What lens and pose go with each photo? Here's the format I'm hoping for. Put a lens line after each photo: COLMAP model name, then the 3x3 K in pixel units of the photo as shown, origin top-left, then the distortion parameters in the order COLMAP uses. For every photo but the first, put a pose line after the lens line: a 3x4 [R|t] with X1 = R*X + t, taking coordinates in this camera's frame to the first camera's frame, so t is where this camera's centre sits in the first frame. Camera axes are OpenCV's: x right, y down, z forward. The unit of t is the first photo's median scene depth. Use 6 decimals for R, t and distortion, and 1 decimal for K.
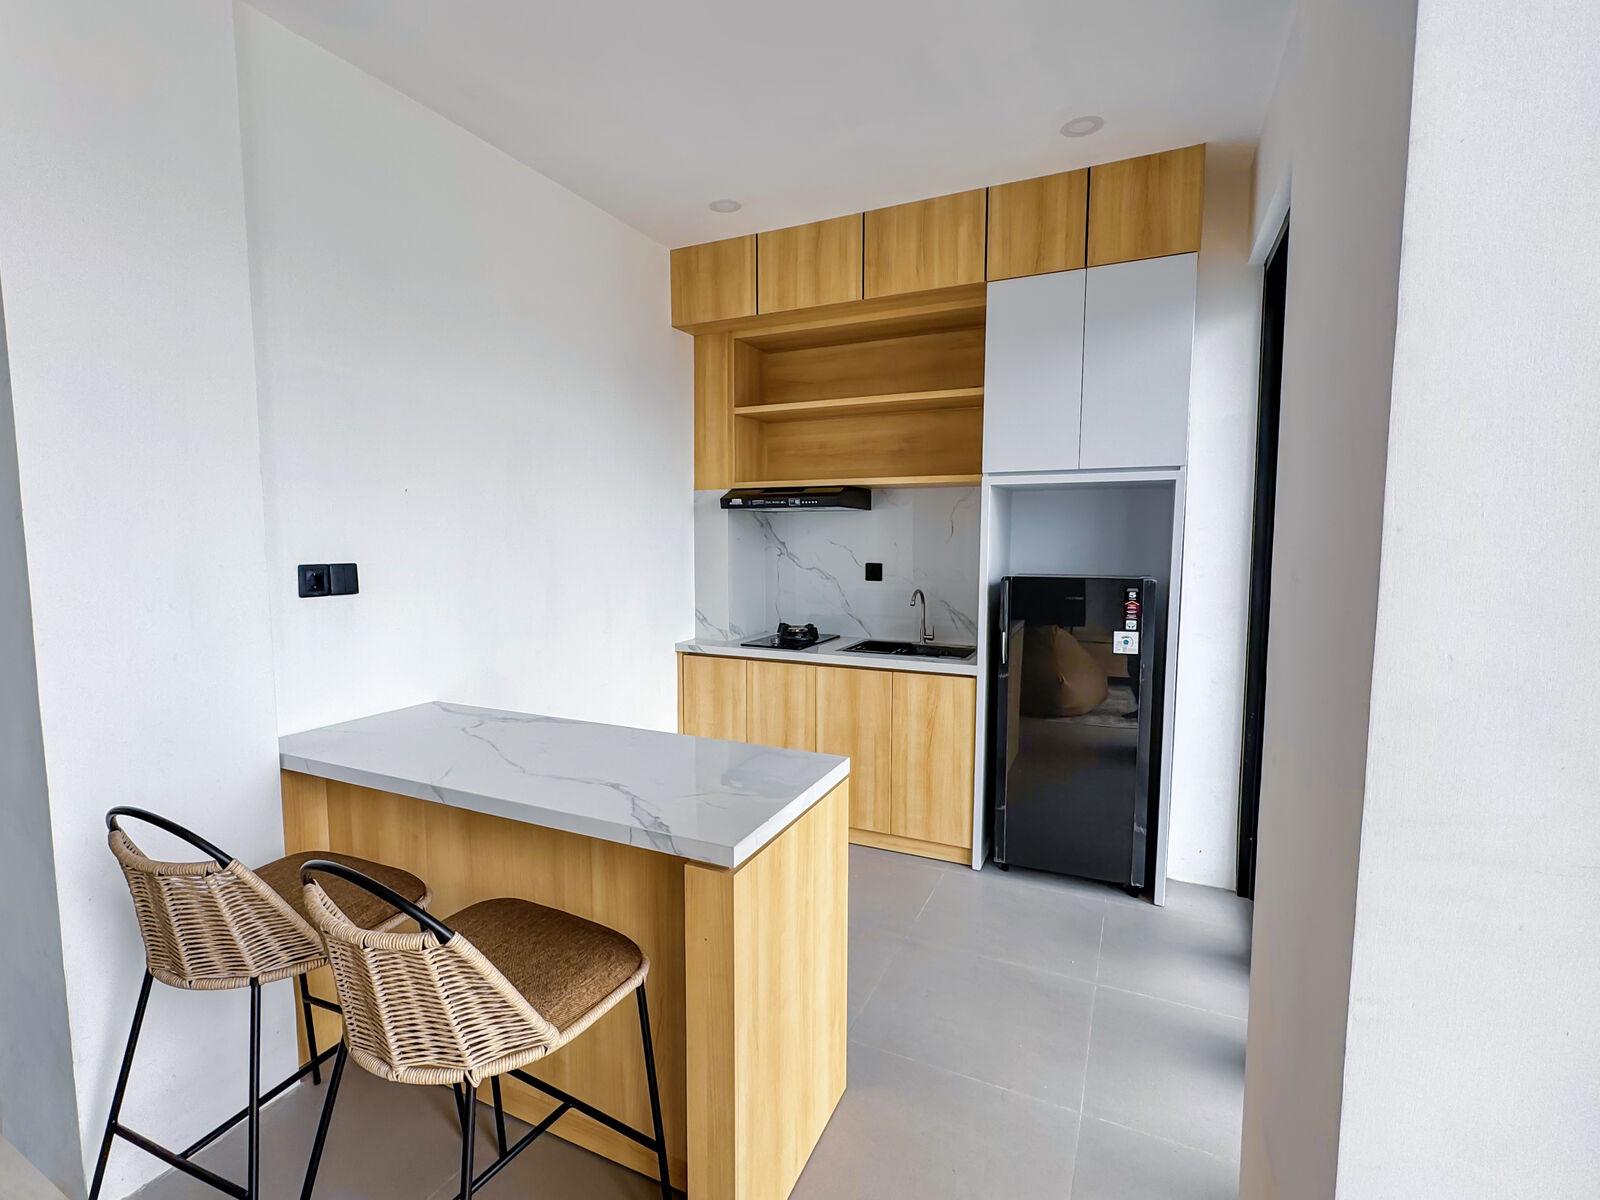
lens RADIAL K [[716.0, 0, 792.9], [0, 716.0, 601.4], [0, 0, 1]] dist [-0.013593, -0.000340]
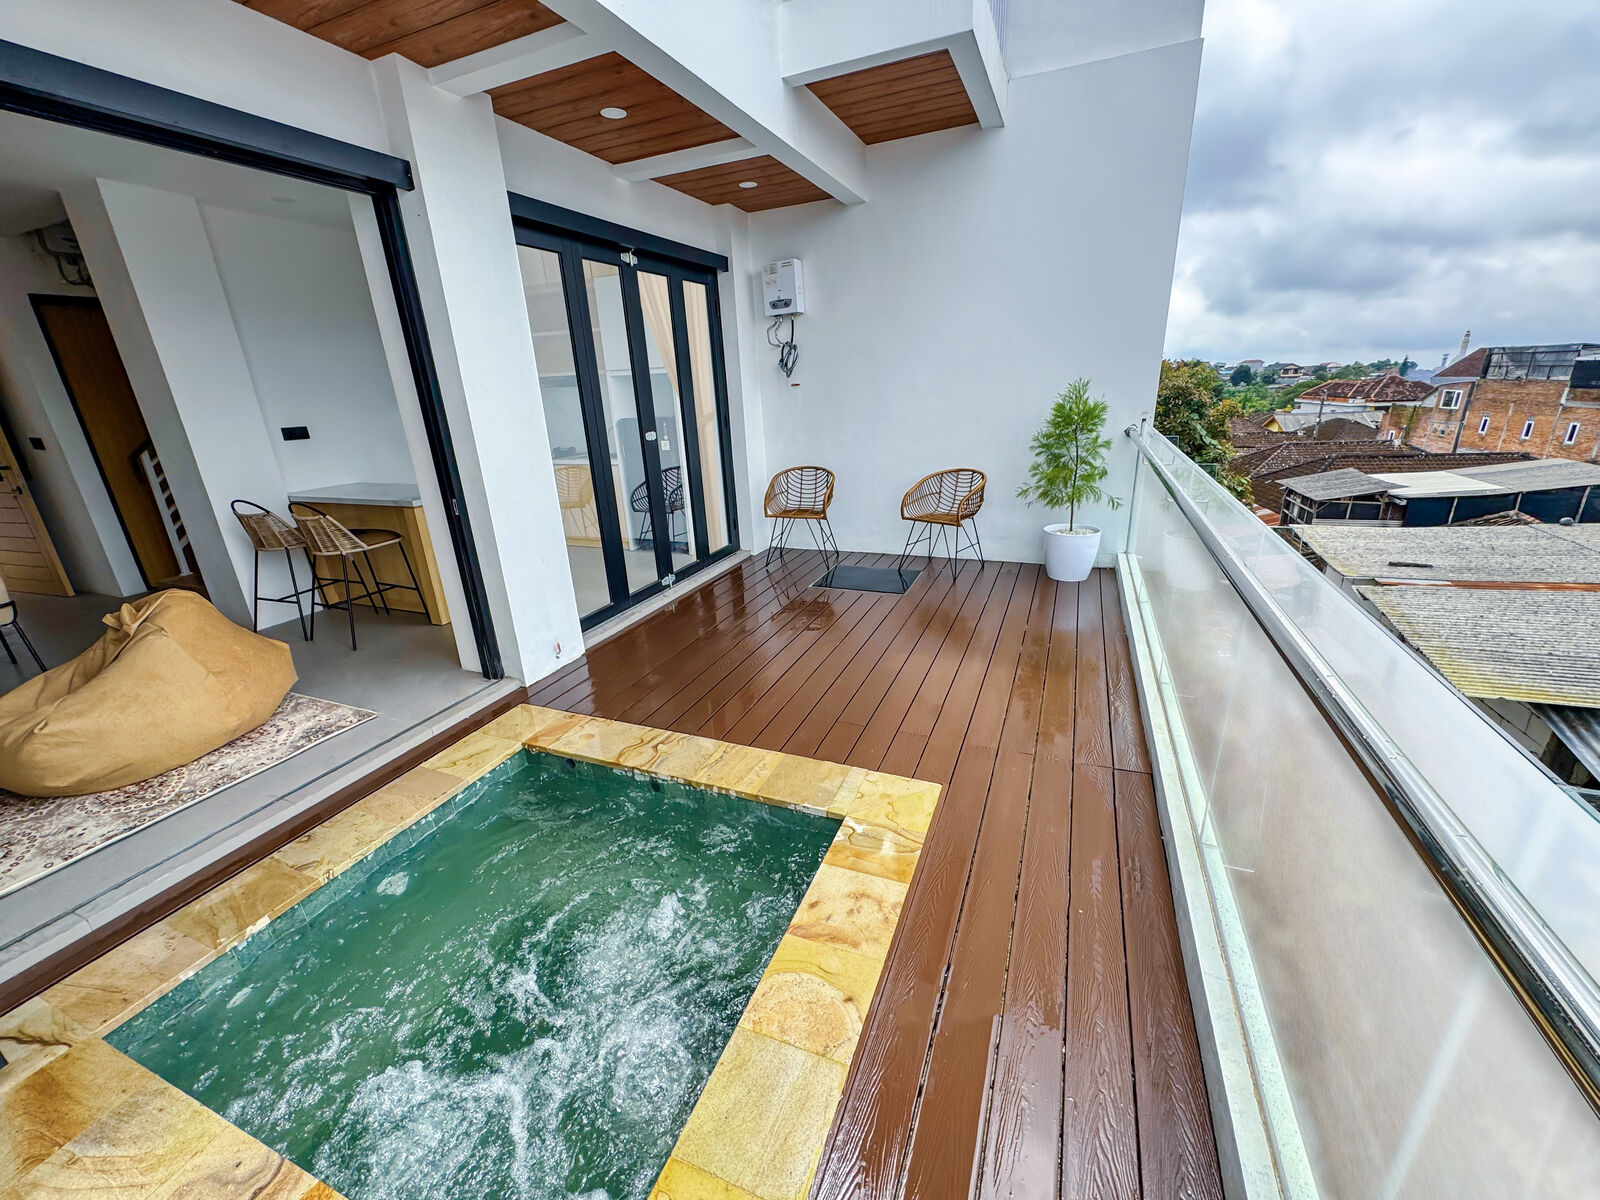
lens RADIAL K [[653.7, 0, 845.1], [0, 653.7, 606.0], [0, 0, 1]] dist [-0.003667, 0.000255]
pose [[0.998115, -0.057312, 0.021964, 1.857305], [0.050936, 0.973131, 0.224549, 0.222126], [-0.034243, -0.223006, 0.974215, -2.243019]]
